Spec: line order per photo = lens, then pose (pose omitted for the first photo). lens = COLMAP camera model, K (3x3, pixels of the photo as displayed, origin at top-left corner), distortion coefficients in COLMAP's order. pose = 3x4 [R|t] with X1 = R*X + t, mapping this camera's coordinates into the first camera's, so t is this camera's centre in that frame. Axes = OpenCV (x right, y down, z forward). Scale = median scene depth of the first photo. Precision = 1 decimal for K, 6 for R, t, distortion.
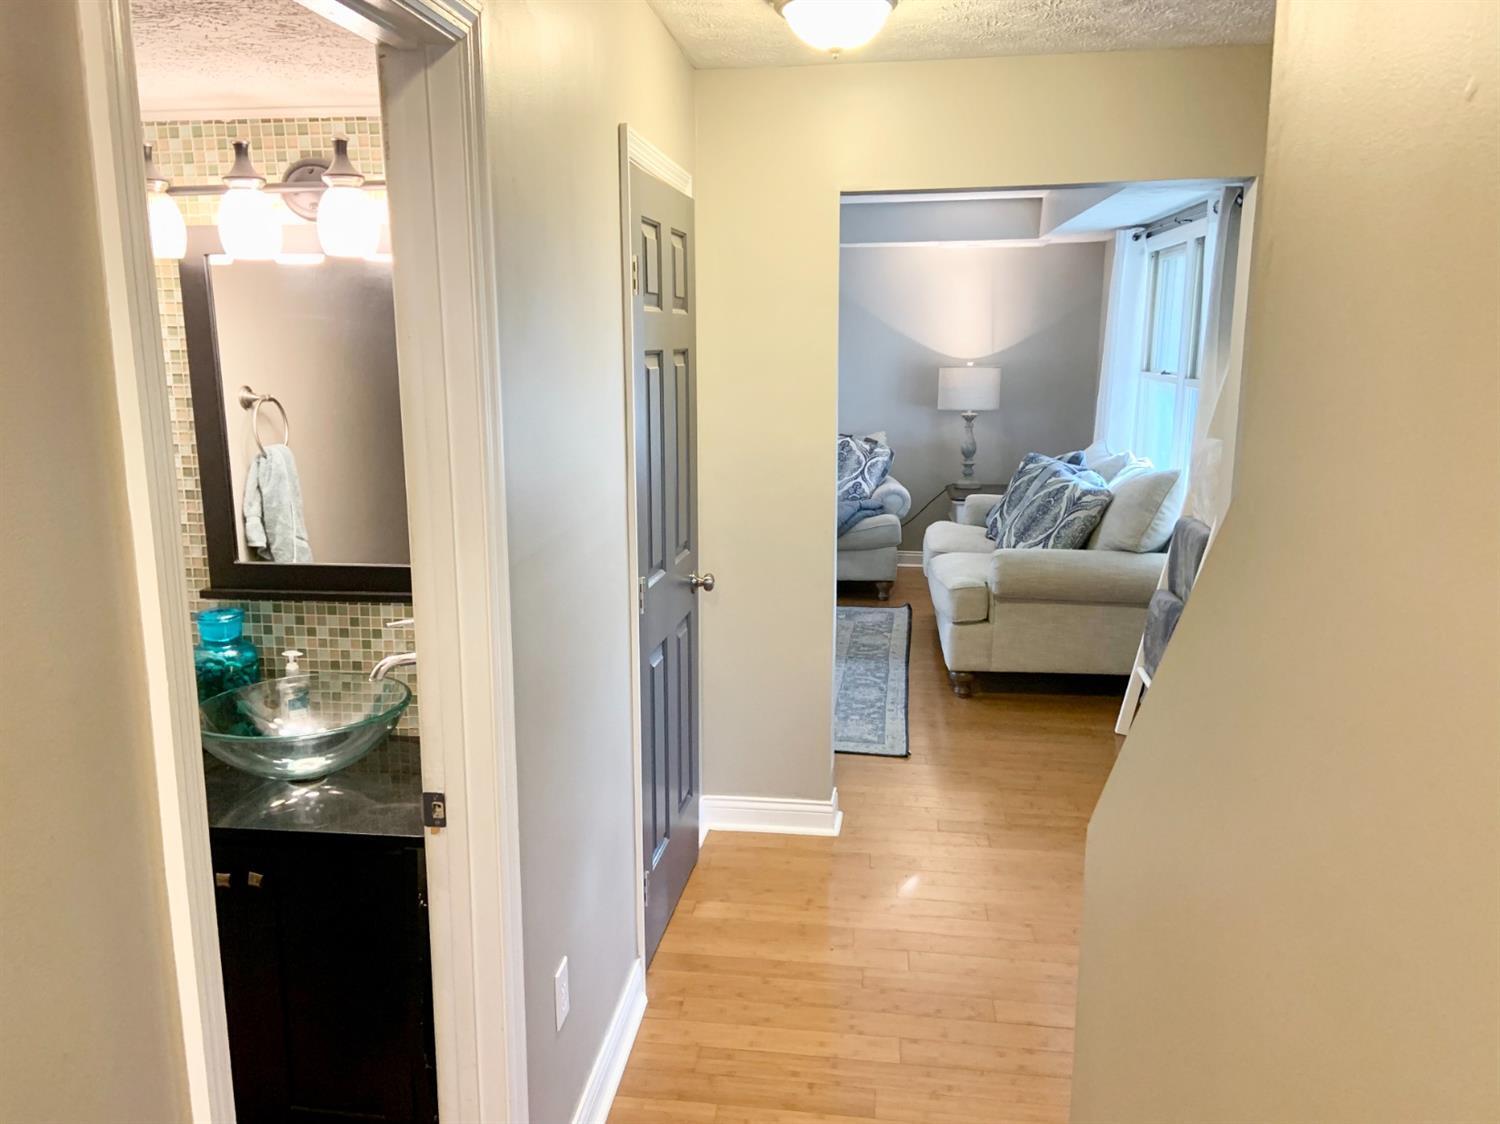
lens RADIAL K [[1117.4, 0, 727.9], [0, 1117.4, 549.6], [0, 0, 1]] dist [0.125899, -0.155412]
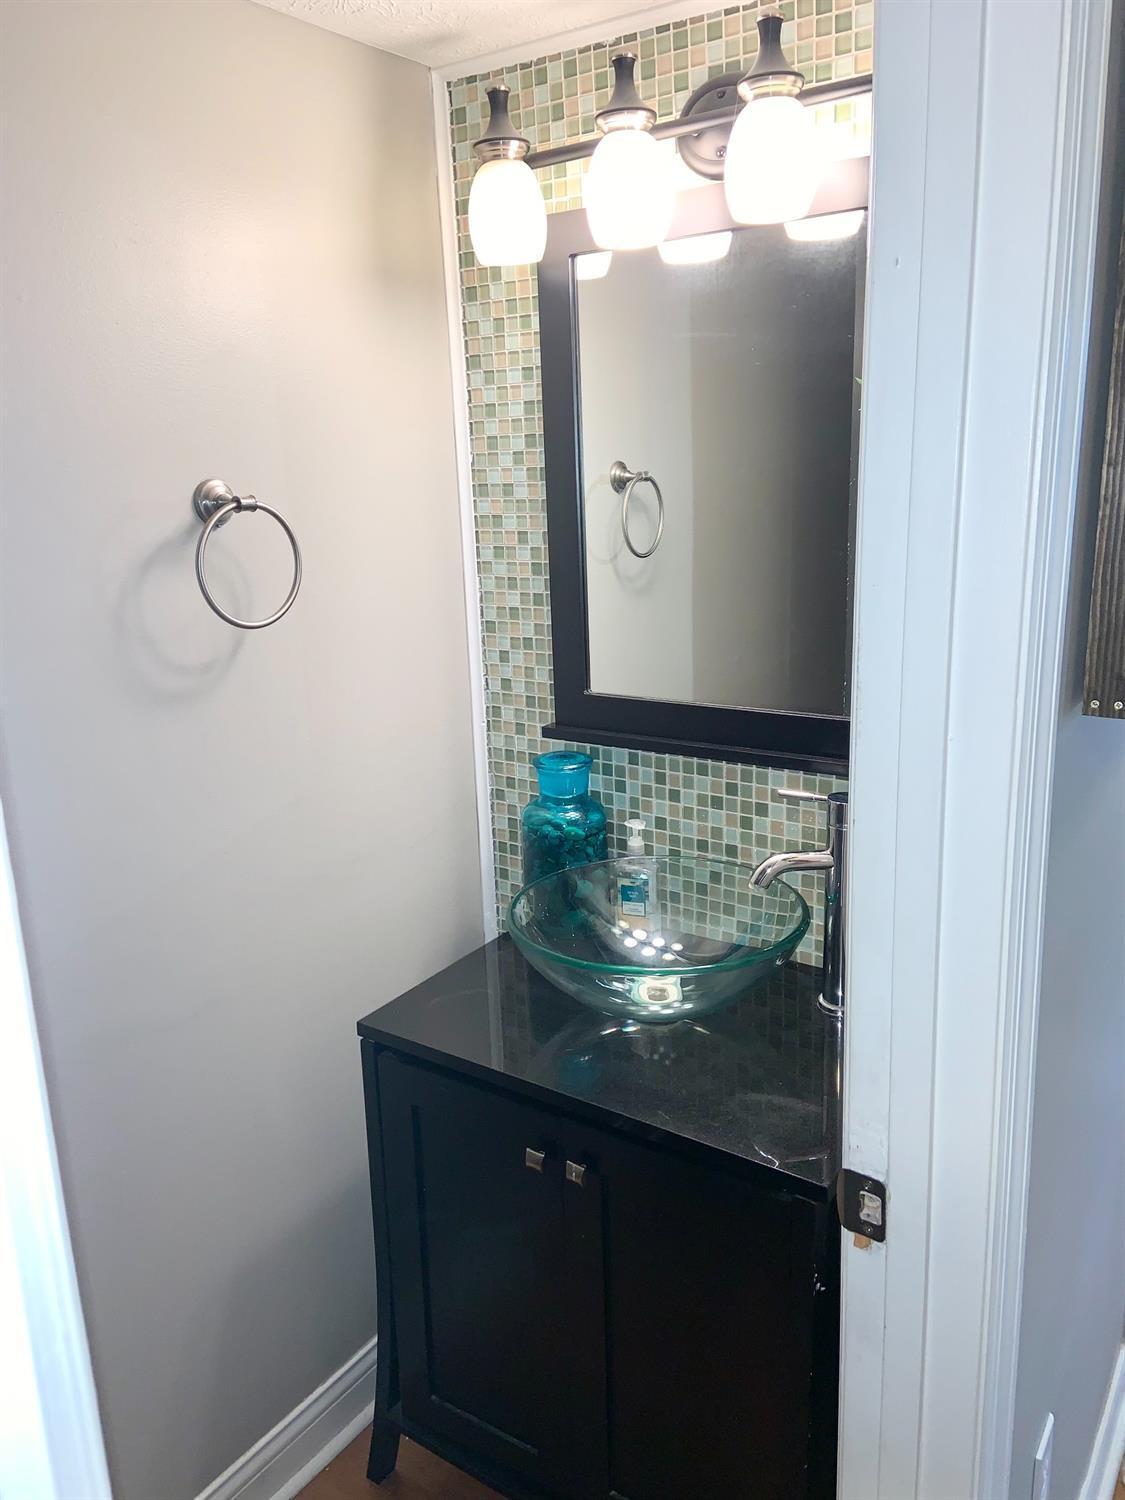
lens RADIAL K [[1117.4, 0, 562.5], [0, 1117.4, 750.0], [0, 0, 1]] dist [0.125899, -0.155412]
pose [[0.892024, 0.084380, -0.444043, -0.119924], [-0.051588, 0.995007, 0.085444, -0.013417], [0.449035, -0.053311, 0.891922, 0.342409]]
